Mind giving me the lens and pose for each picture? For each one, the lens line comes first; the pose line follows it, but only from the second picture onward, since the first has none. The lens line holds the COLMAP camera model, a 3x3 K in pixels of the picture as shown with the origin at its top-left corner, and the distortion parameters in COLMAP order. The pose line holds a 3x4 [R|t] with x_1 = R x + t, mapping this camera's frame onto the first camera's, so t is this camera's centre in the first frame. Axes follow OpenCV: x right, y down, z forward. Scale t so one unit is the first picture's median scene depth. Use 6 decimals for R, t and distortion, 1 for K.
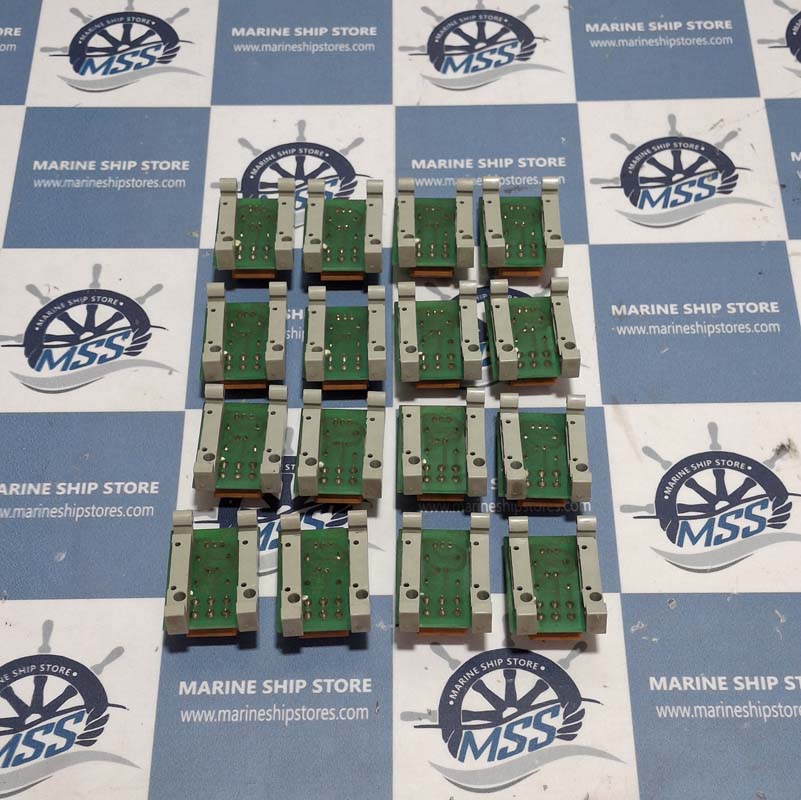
lens RADIAL K [[1569.4, 0, 470.6], [0, 1569.4, 402.1], [0, 0, 1]] dist [0.235673, -0.650821]
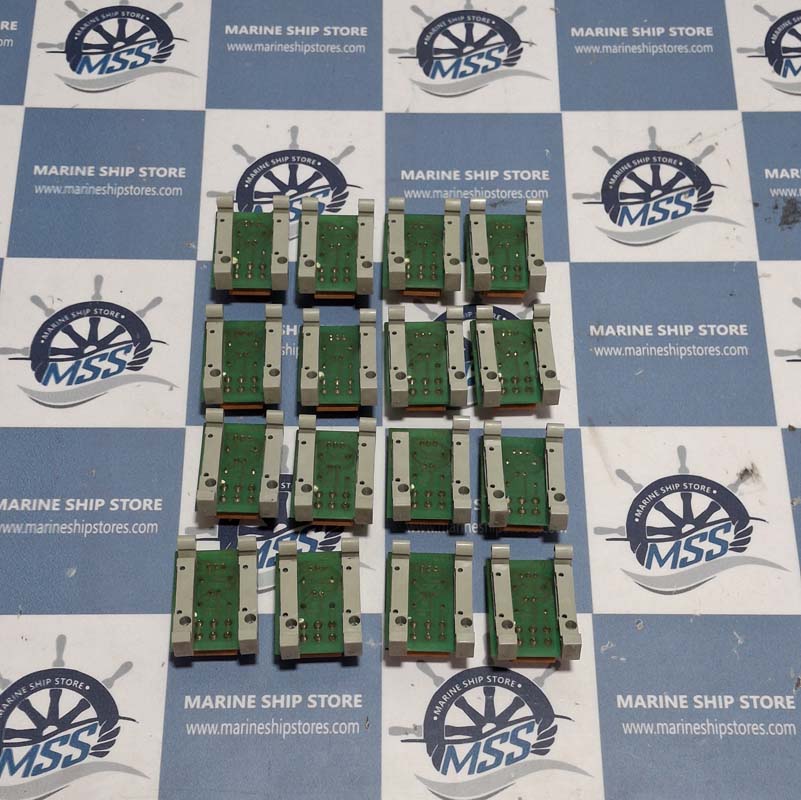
lens RADIAL K [[1569.4, 0, 470.6], [0, 1569.4, 402.1], [0, 0, 1]] dist [0.235673, -0.650821]
pose [[0.999520, 0.017059, 0.025867, -0.017817], [-0.019853, 0.993522, 0.111890, -0.134051], [-0.023791, -0.112350, 0.993384, -0.053479]]
